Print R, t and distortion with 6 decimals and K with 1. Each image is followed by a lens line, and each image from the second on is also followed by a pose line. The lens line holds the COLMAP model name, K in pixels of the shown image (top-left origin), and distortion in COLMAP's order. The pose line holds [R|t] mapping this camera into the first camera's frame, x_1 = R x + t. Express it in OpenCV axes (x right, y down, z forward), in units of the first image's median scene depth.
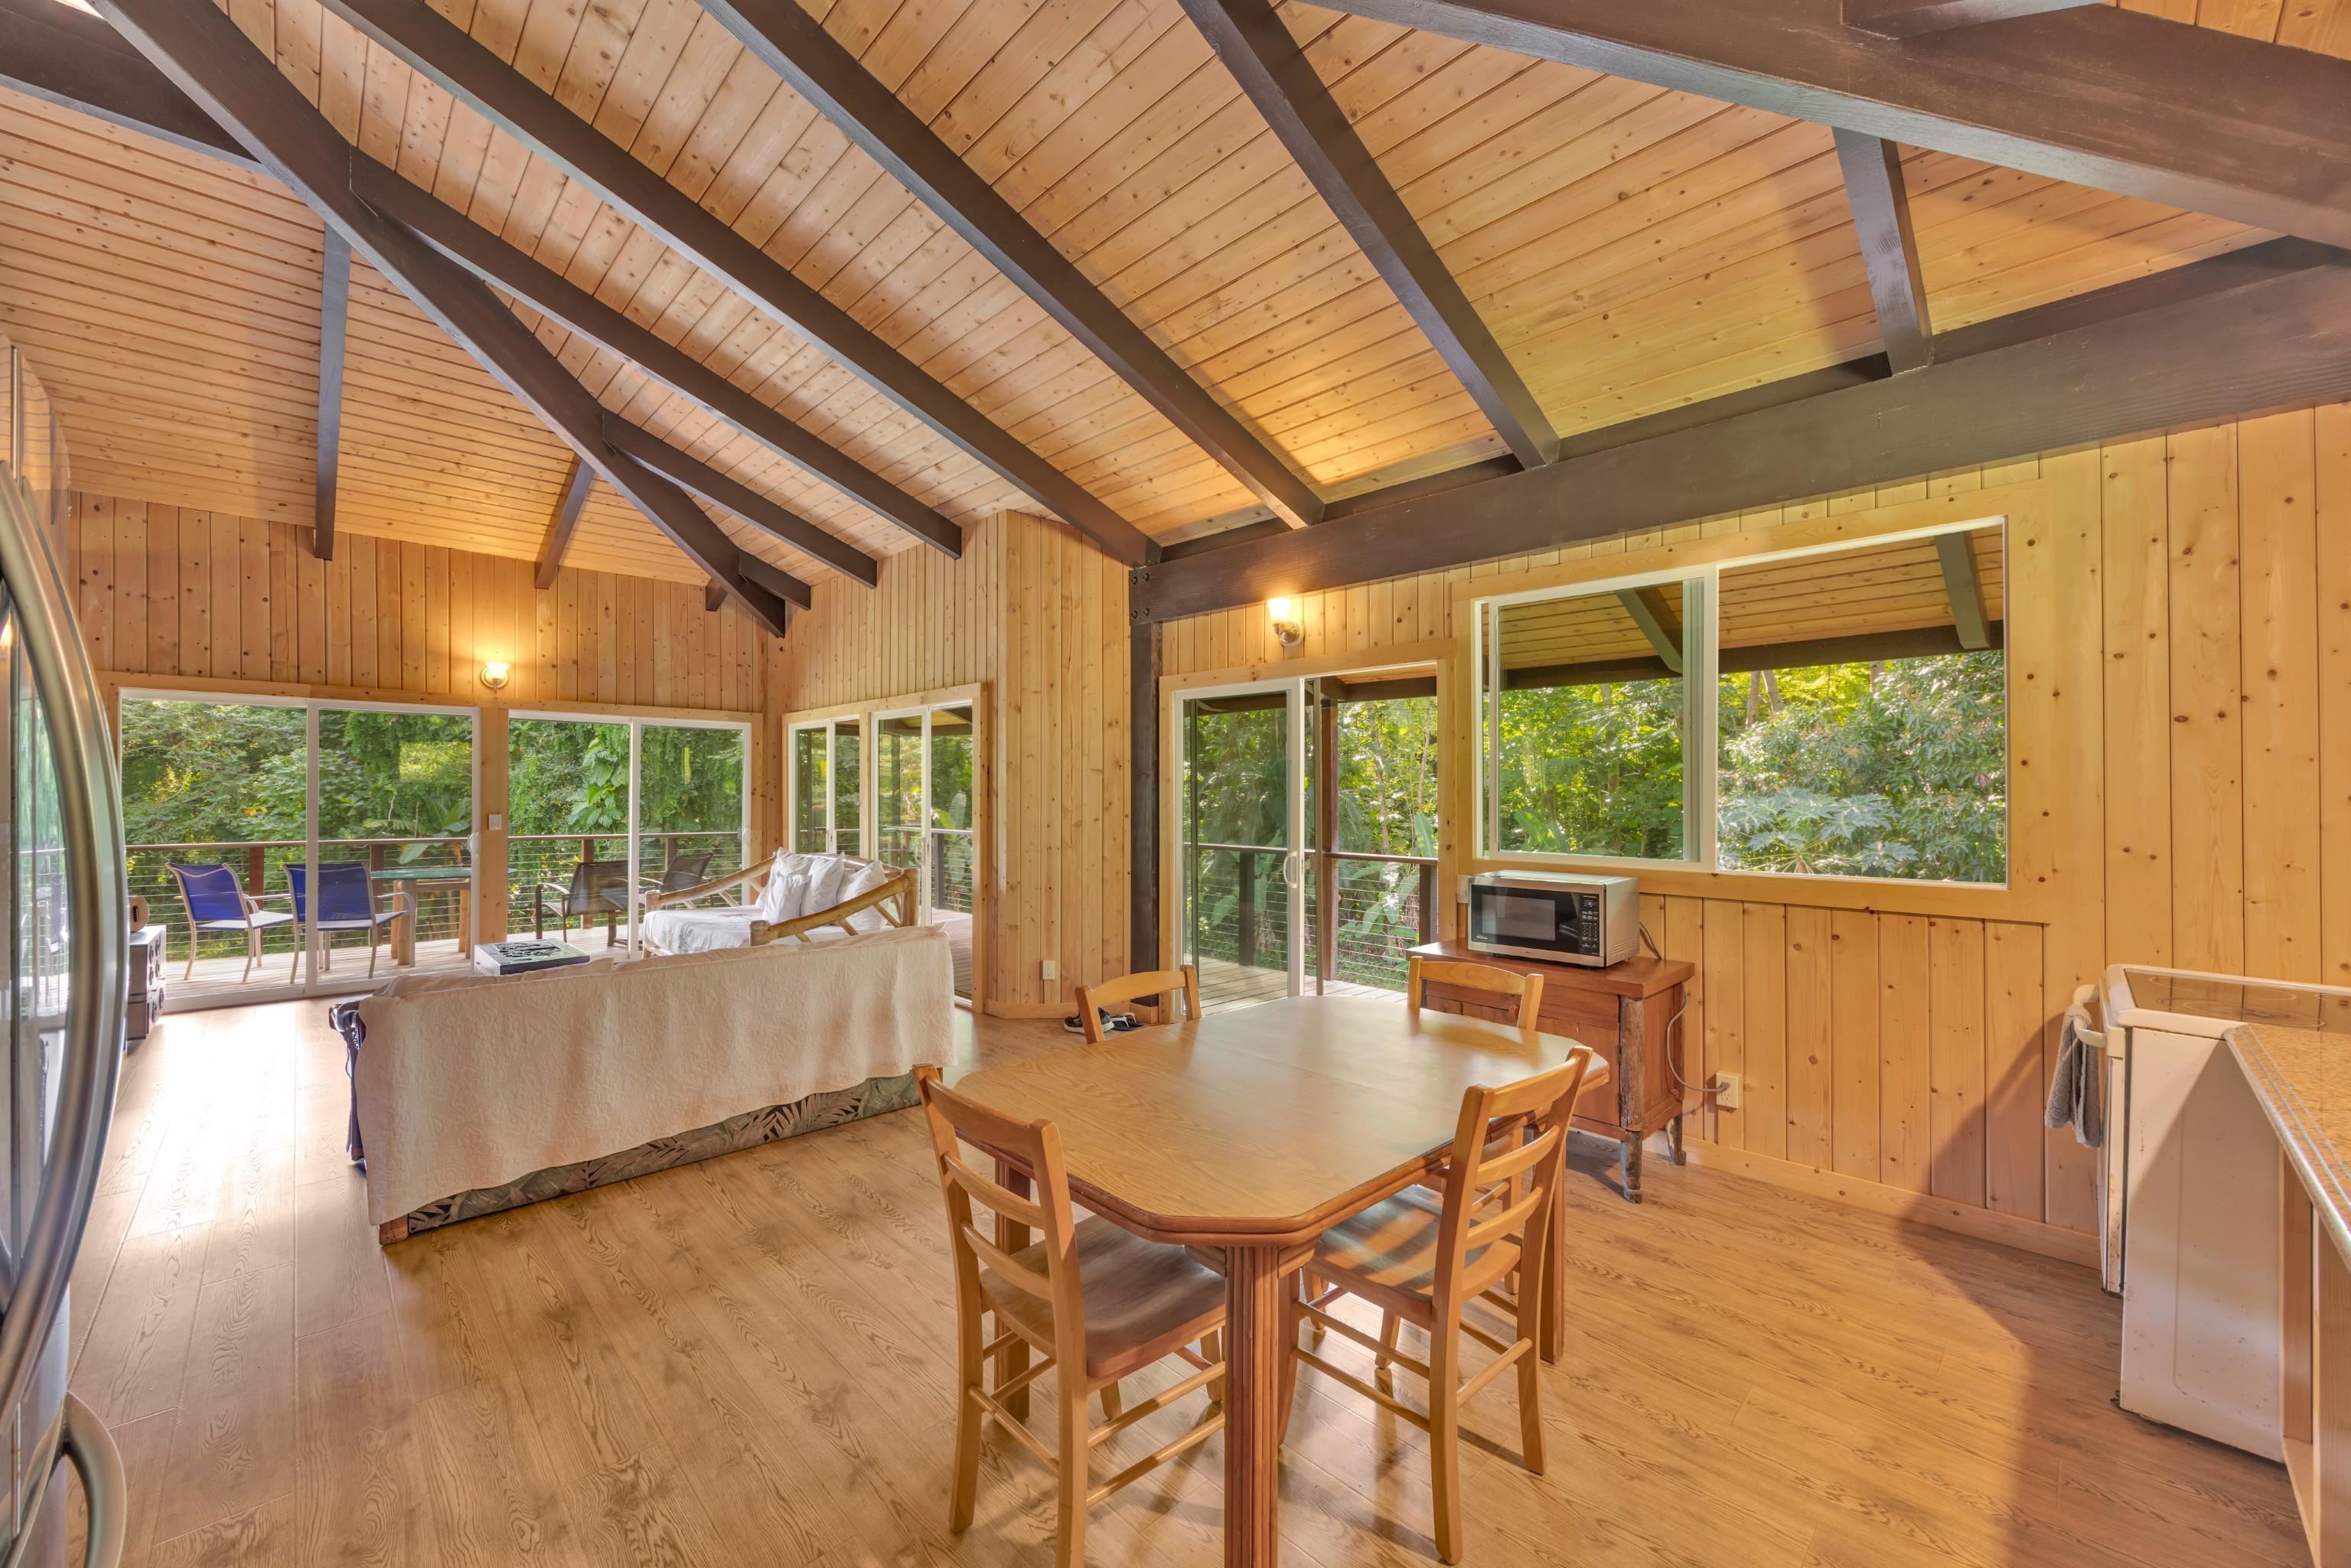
lens RADIAL K [[922.5, 0, 1175.5], [0, 922.5, 784.0], [0, 0, 1]] dist [-0.001343, -0.000022]
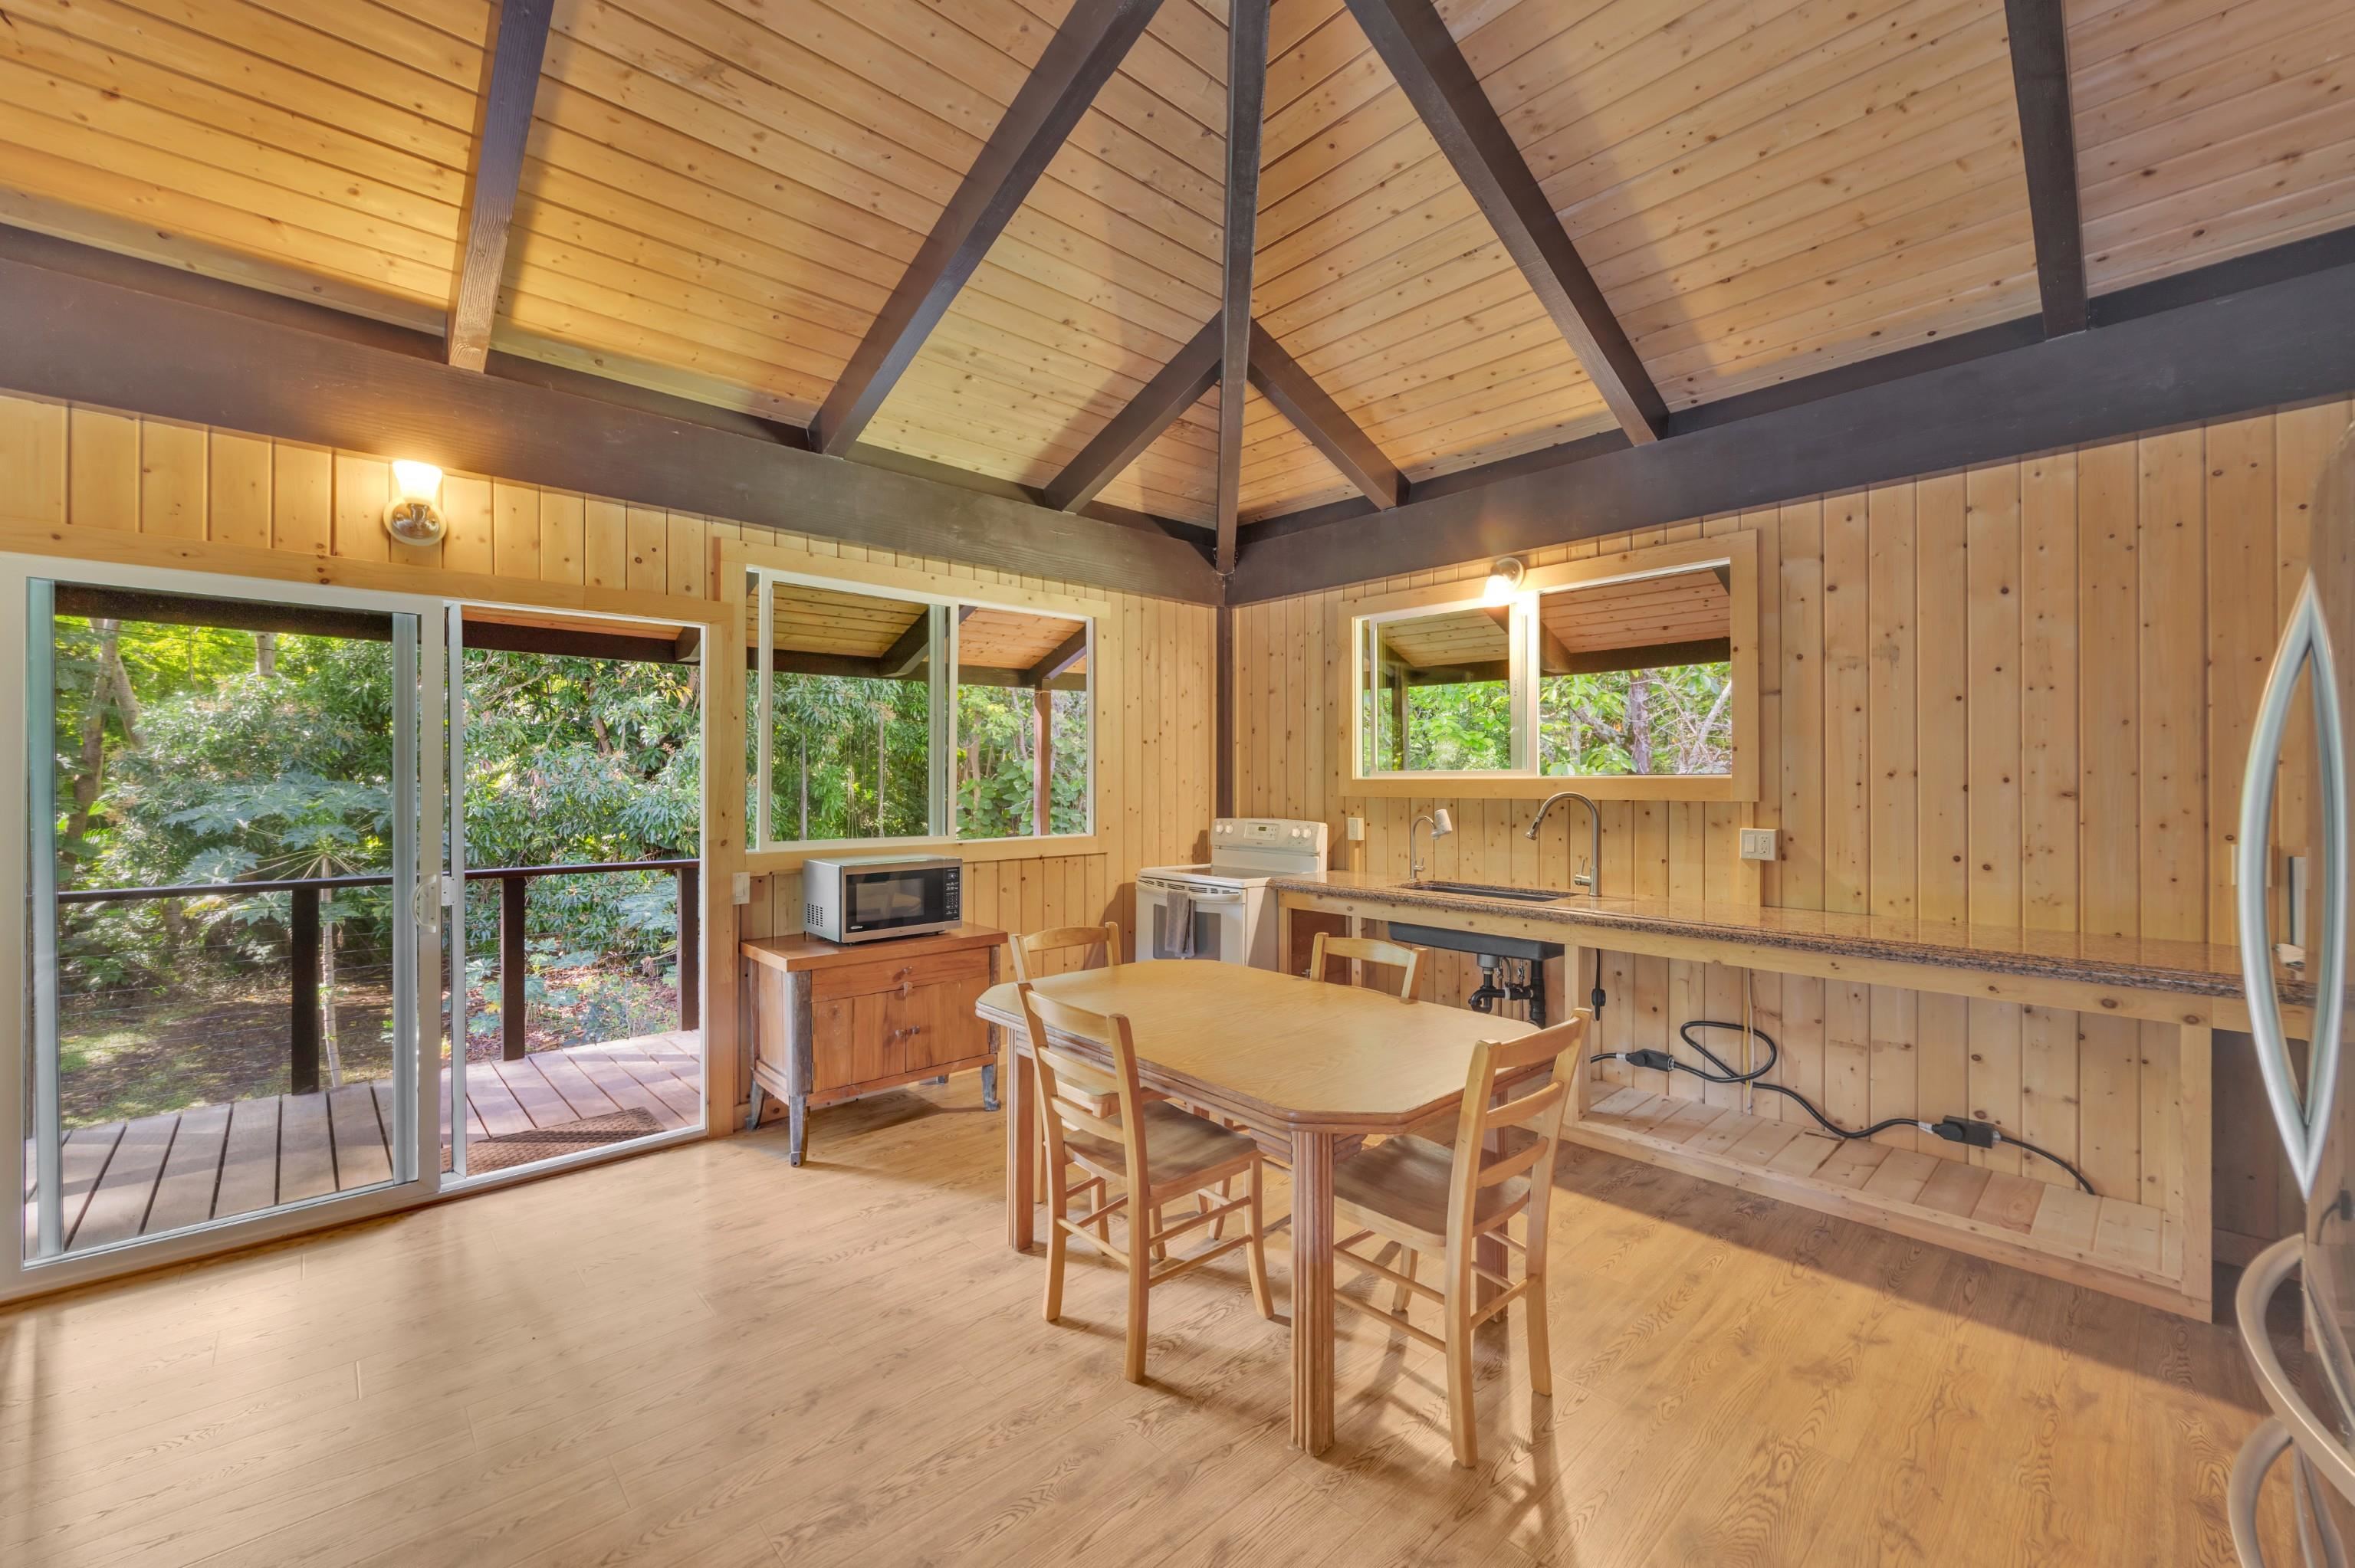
lens RADIAL K [[924.0, 0, 1177.5], [0, 924.0, 784.0], [0, 0, 1]] dist [-0.001343, -0.000022]
pose [[0.024260, -0.004907, 0.999694, -0.543724], [-0.006169, 0.999968, 0.005058, 0.005587], [-0.999687, -0.006290, 0.024229, 0.533964]]
